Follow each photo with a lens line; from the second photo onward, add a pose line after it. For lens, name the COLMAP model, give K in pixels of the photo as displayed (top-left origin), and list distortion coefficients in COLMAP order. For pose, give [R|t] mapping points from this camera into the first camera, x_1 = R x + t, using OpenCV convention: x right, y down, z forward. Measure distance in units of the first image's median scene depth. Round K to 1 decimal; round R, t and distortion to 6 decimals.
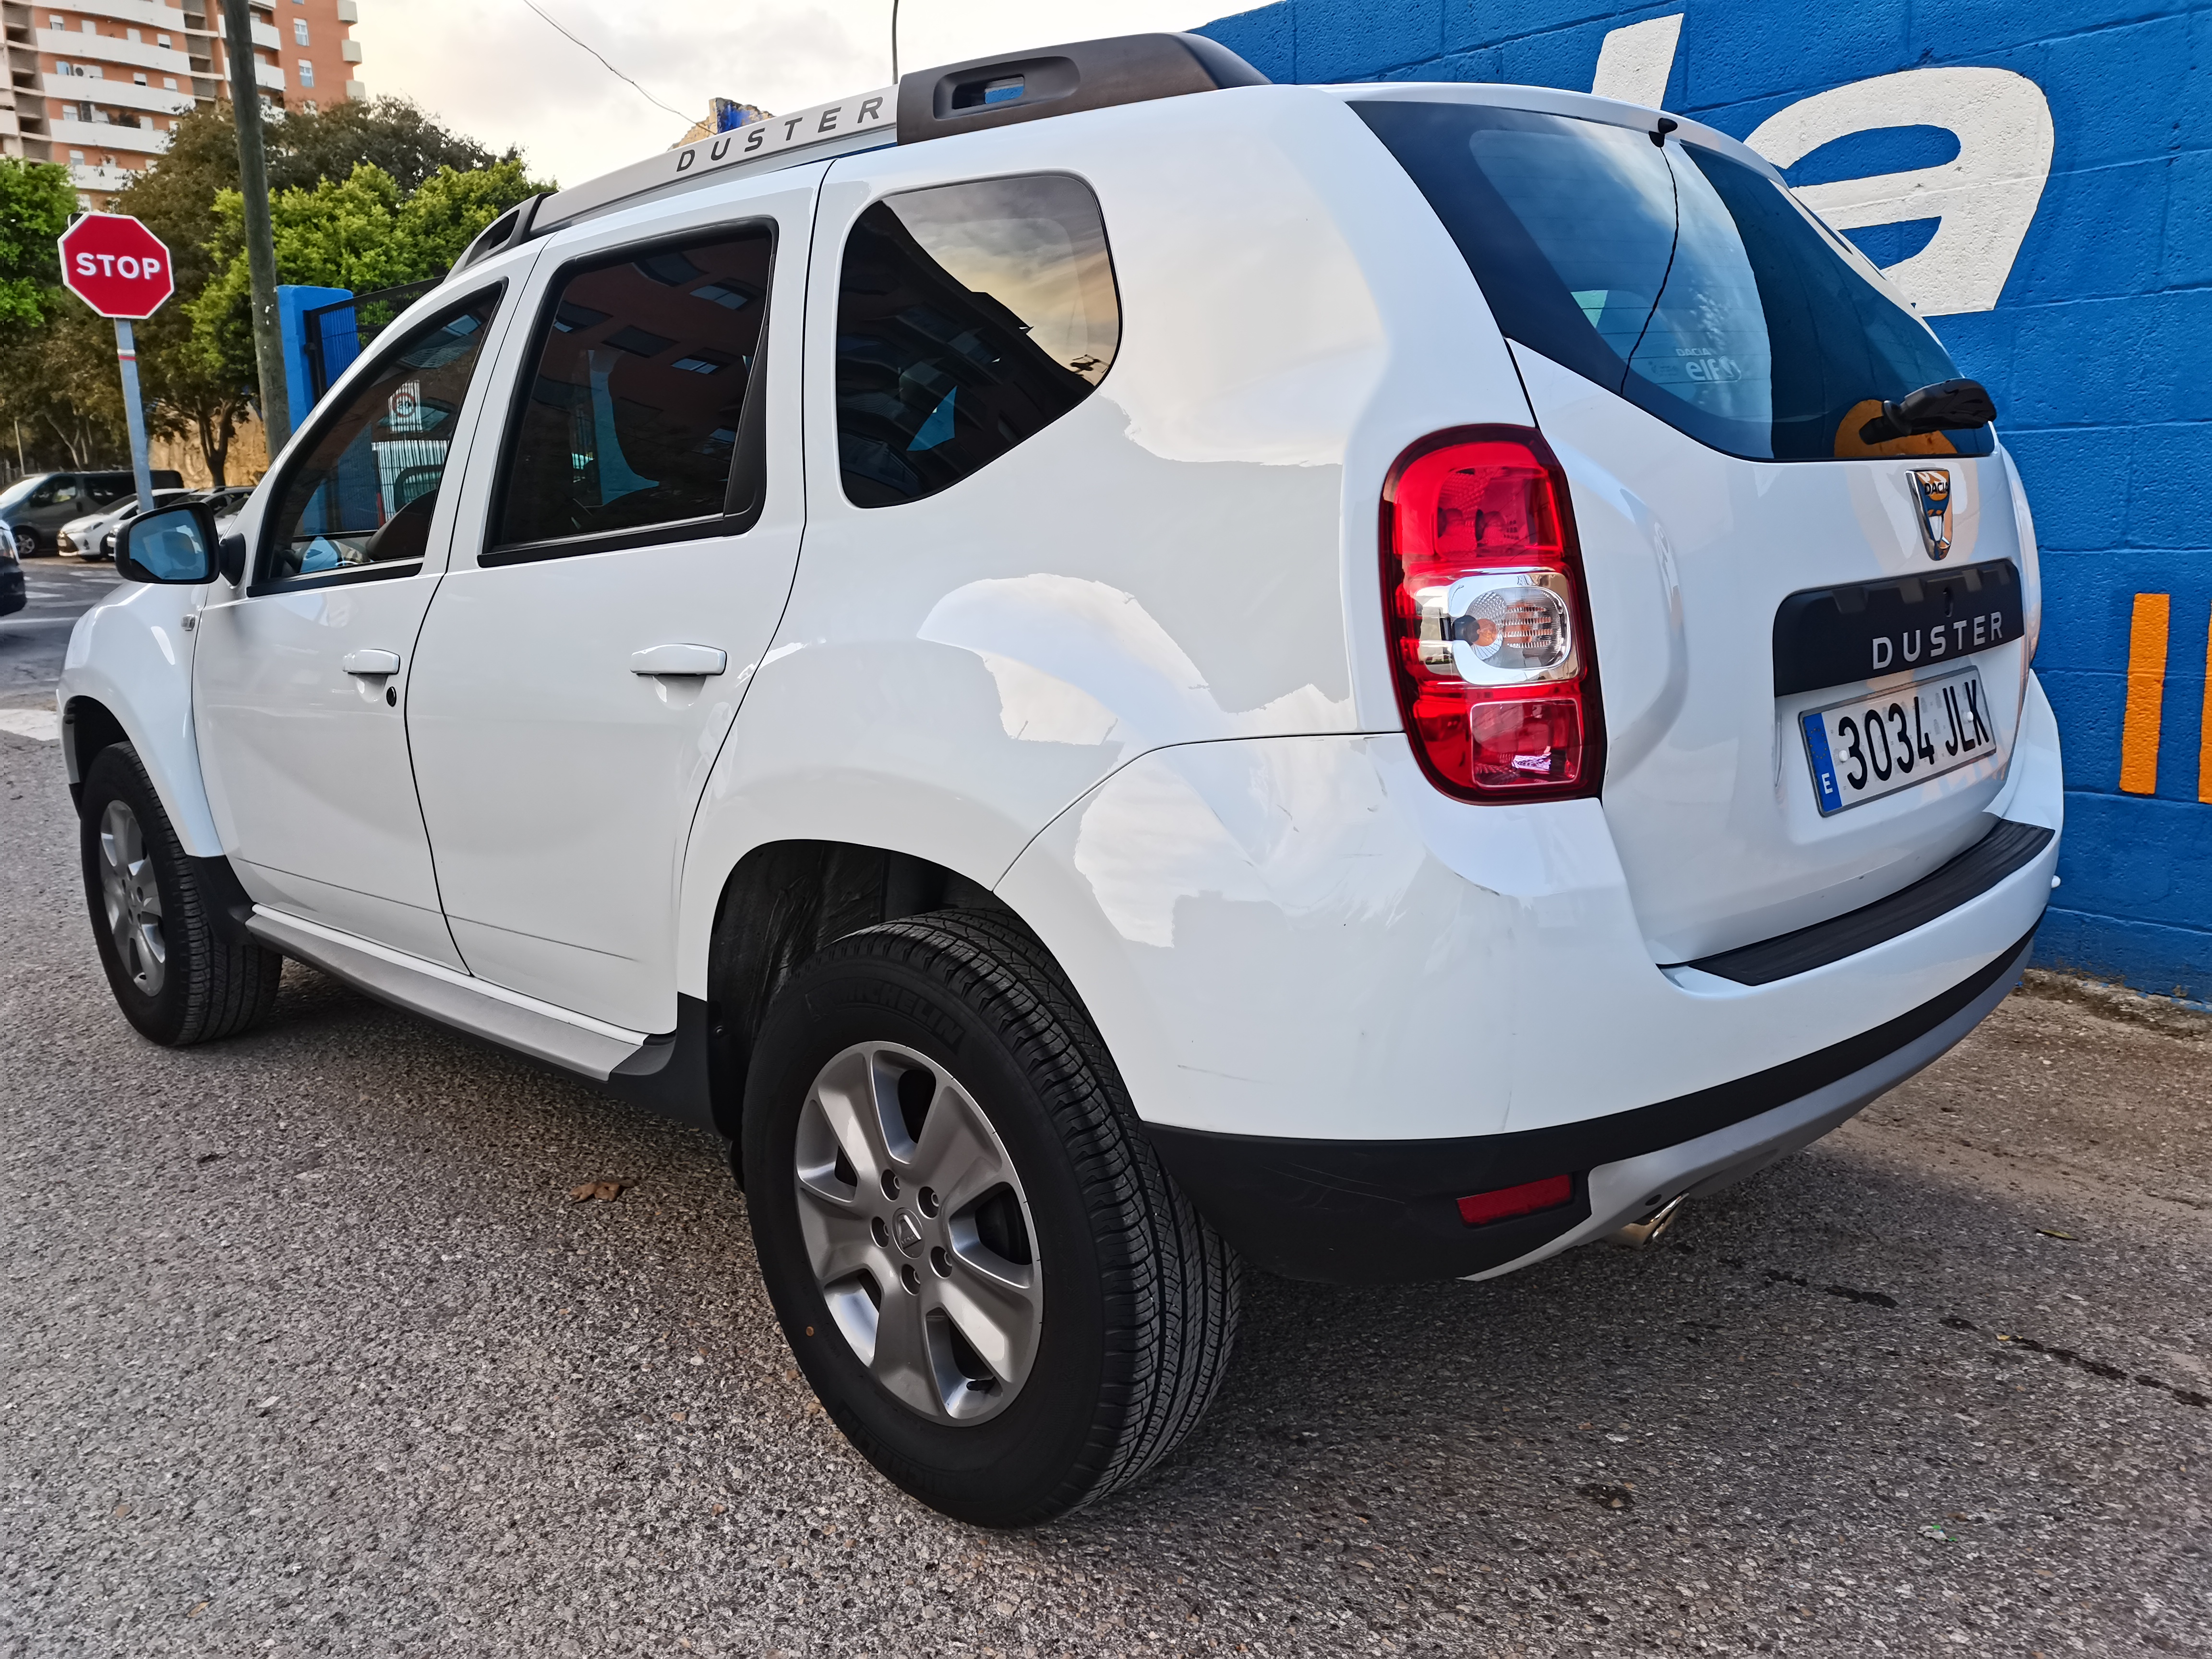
lens RADIAL K [[1685.3, 0, 1109.5], [0, 1685.3, 831.9], [0, 0, 1]] dist [0.027251, 0.007839]
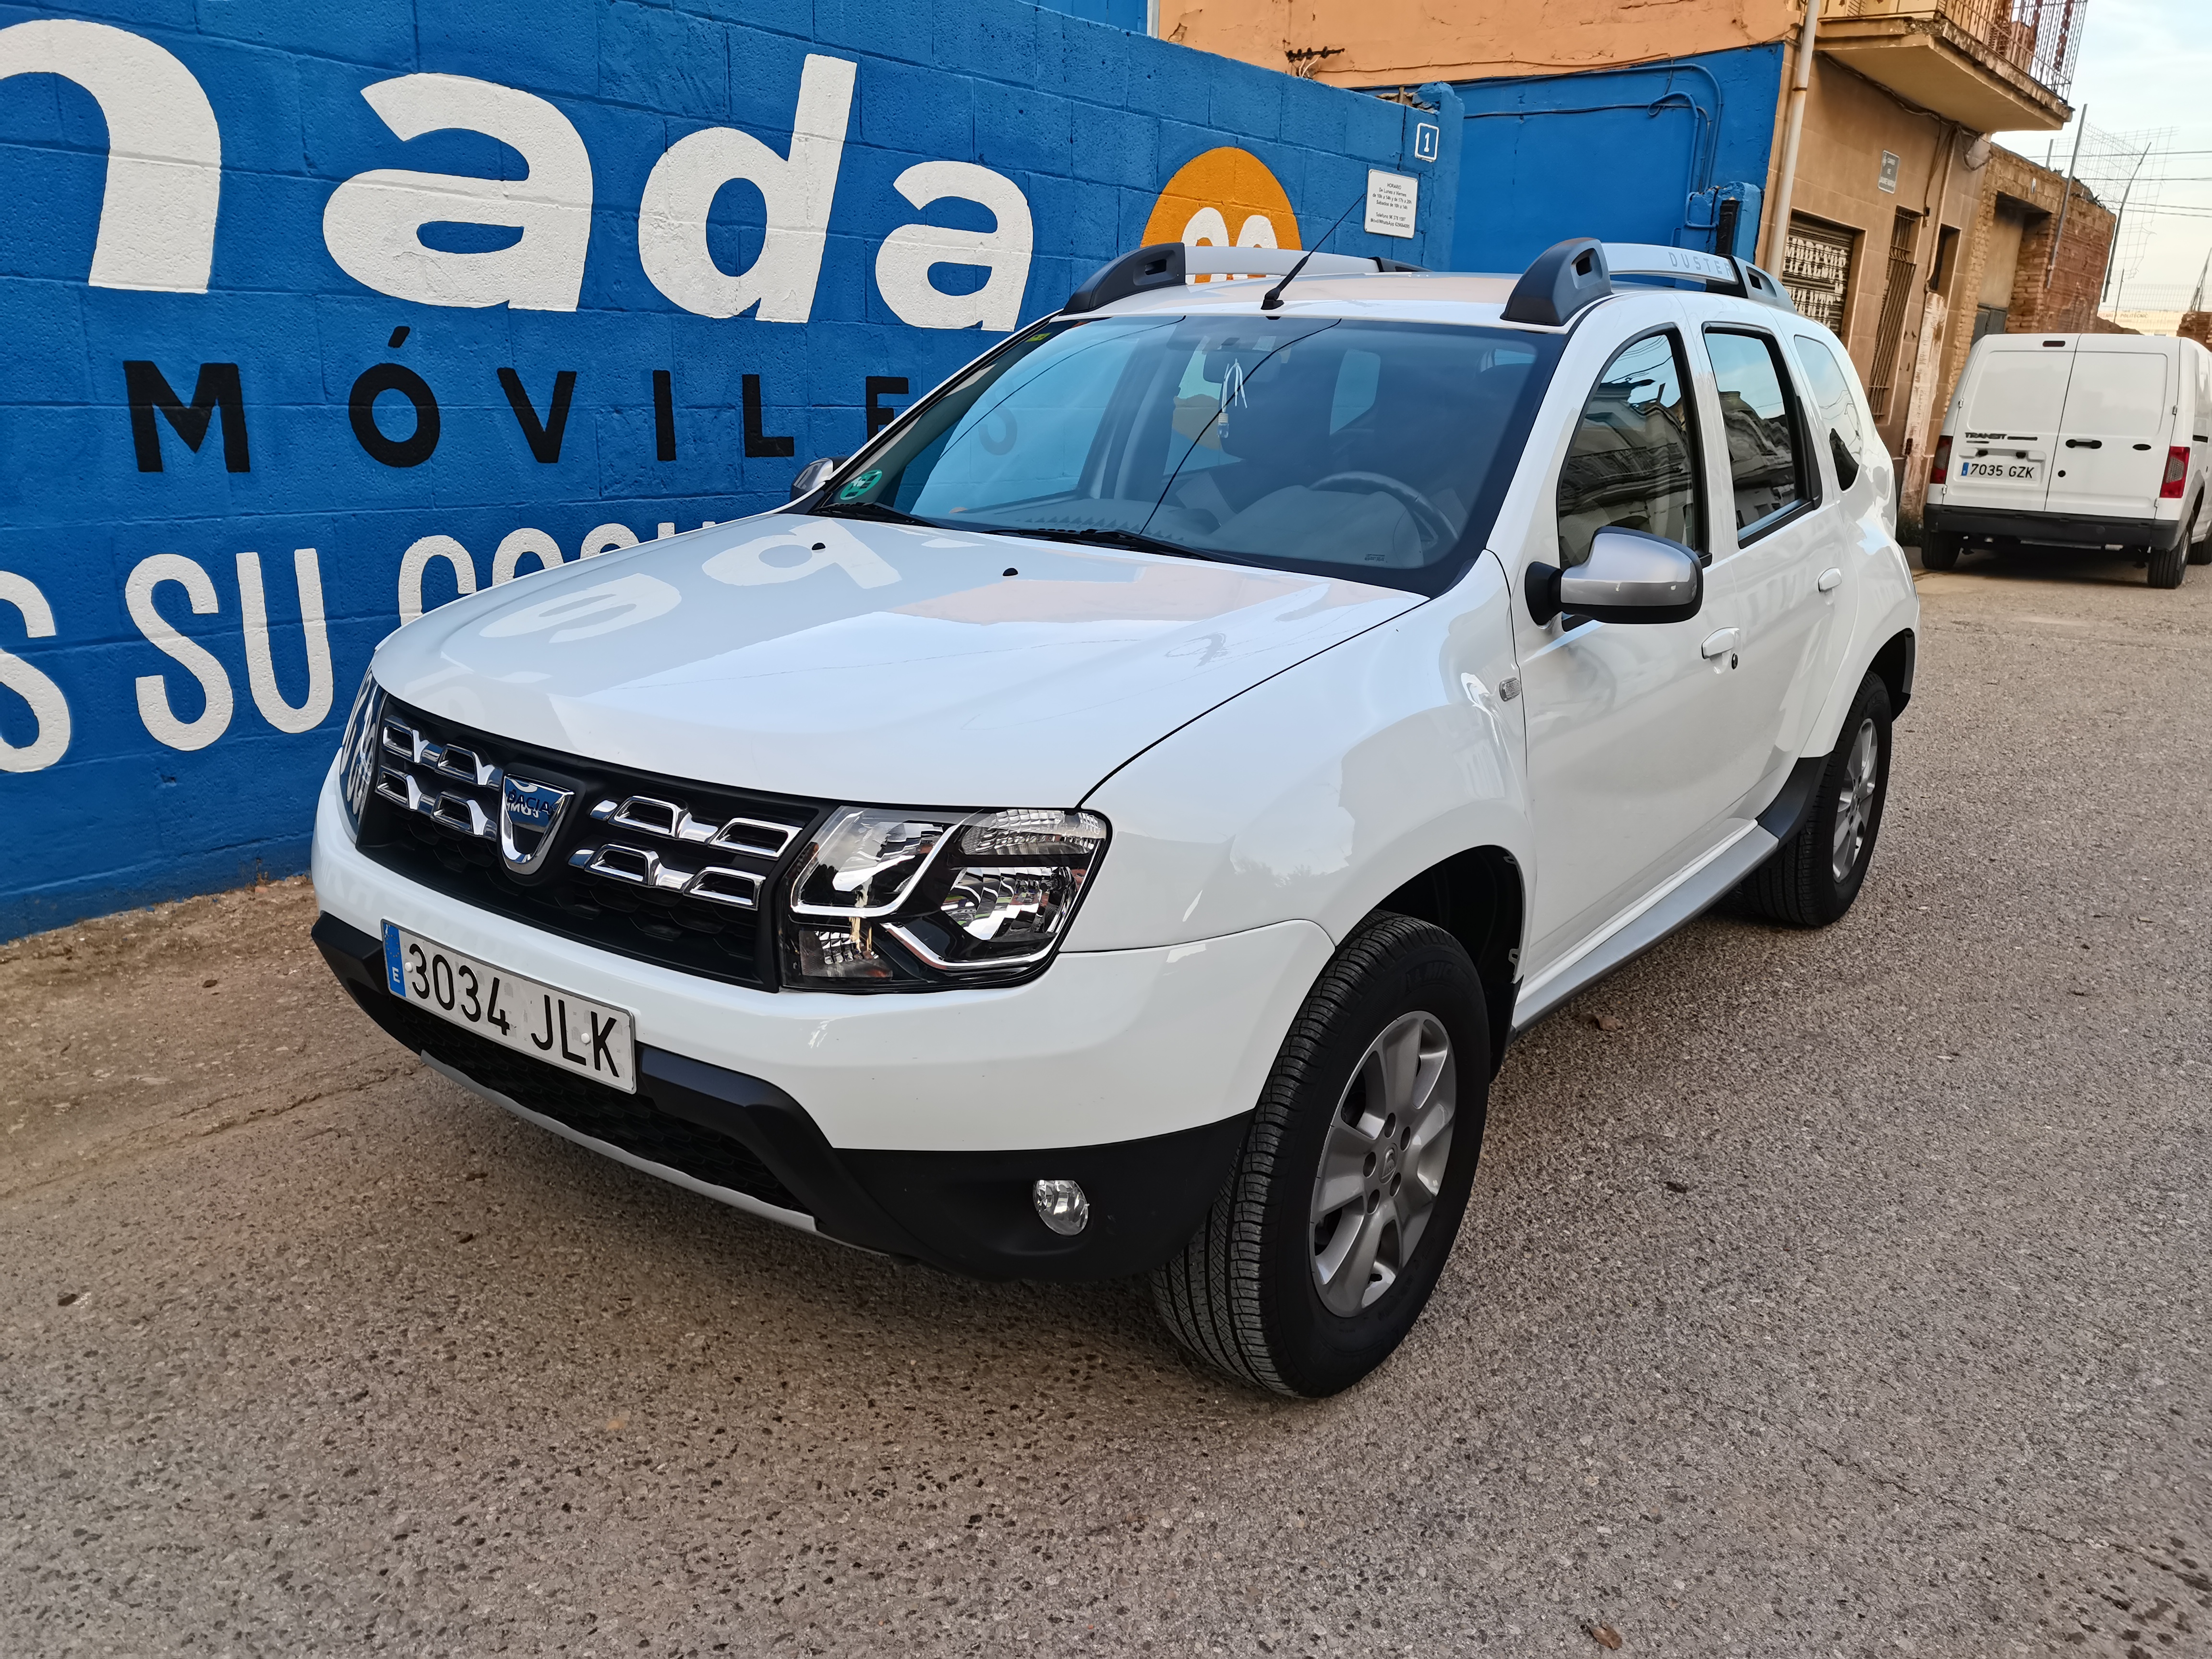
lens RADIAL K [[1673.5, 0, 1106.0], [0, 1673.5, 829.5], [0, 0, 1]] dist [0.057497, -0.060207]
pose [[-0.147165, -0.246478, 0.957910, -2.027695], [0.162591, 0.949252, 0.269230, -0.477791], [-0.975657, 0.195369, -0.099621, 2.047734]]
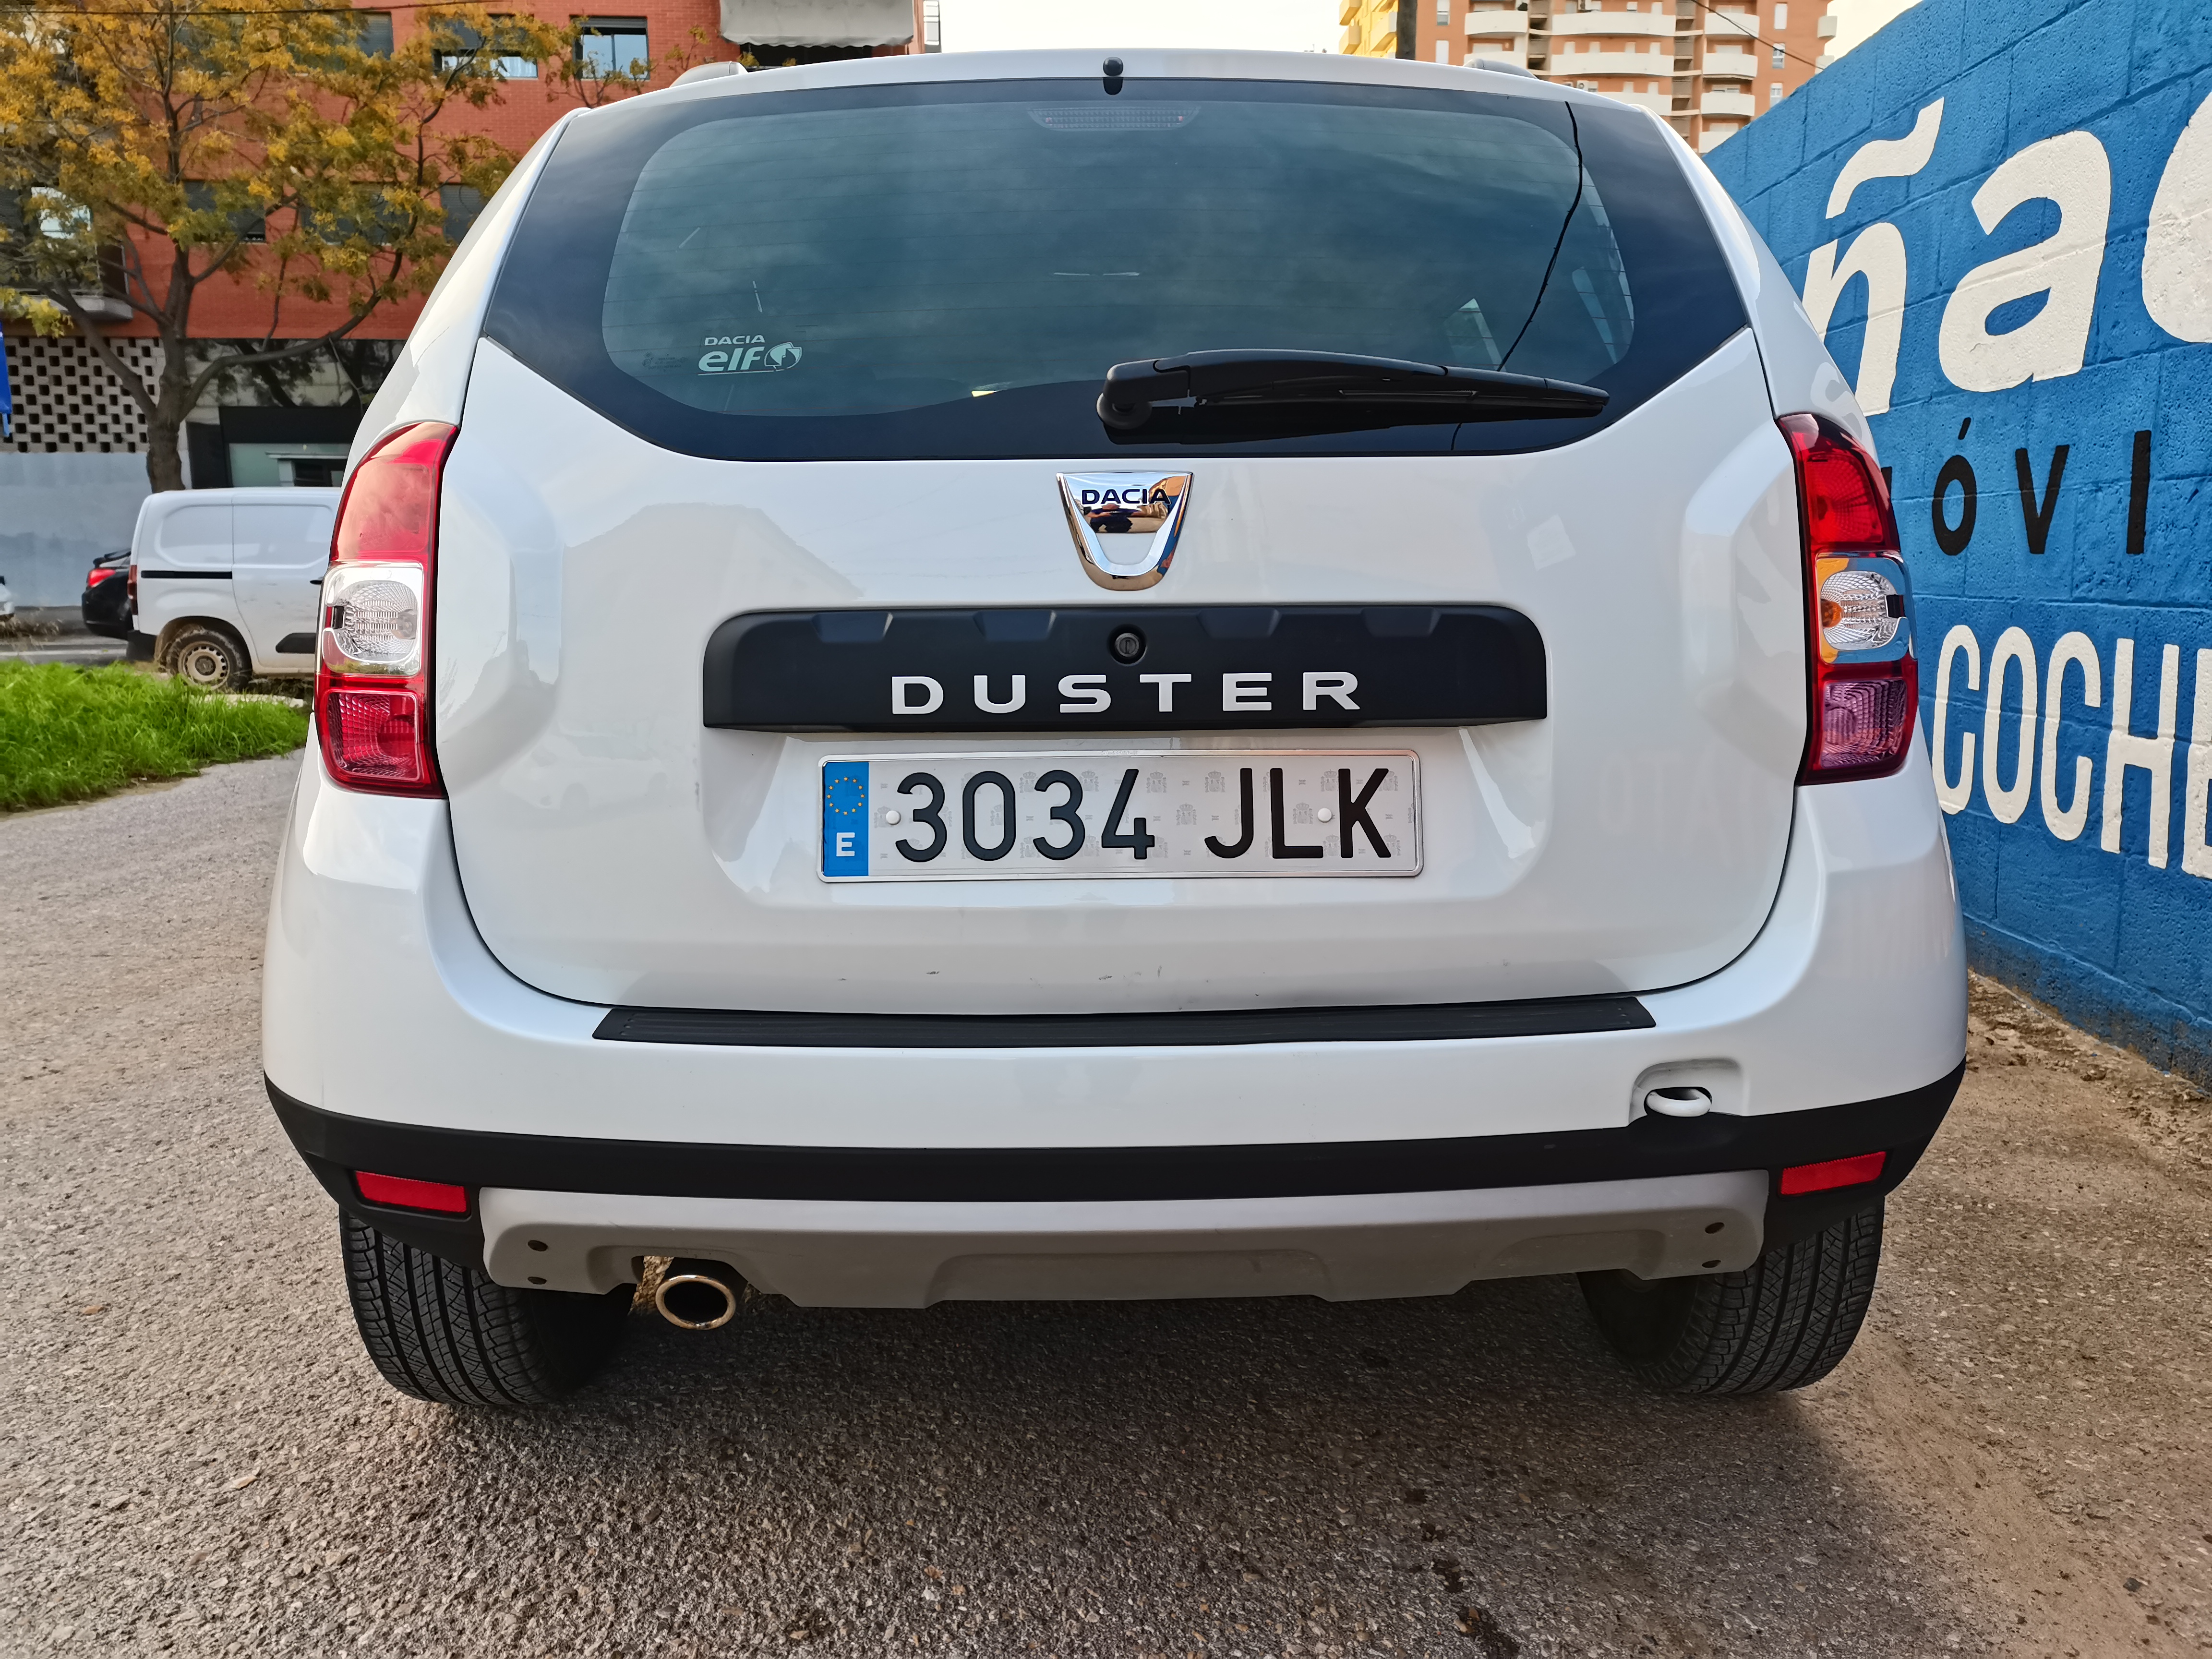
lens RADIAL K [[1699.6, 0, 1102.9], [0, 1699.6, 830.1], [0, 0, 1]] dist [0.018888, -0.005494]
pose [[0.708128, 0.132799, -0.693483, 0.902659], [-0.150330, 0.987991, 0.035692, -0.069992], [0.689895, 0.078977, 0.719588, 0.402298]]
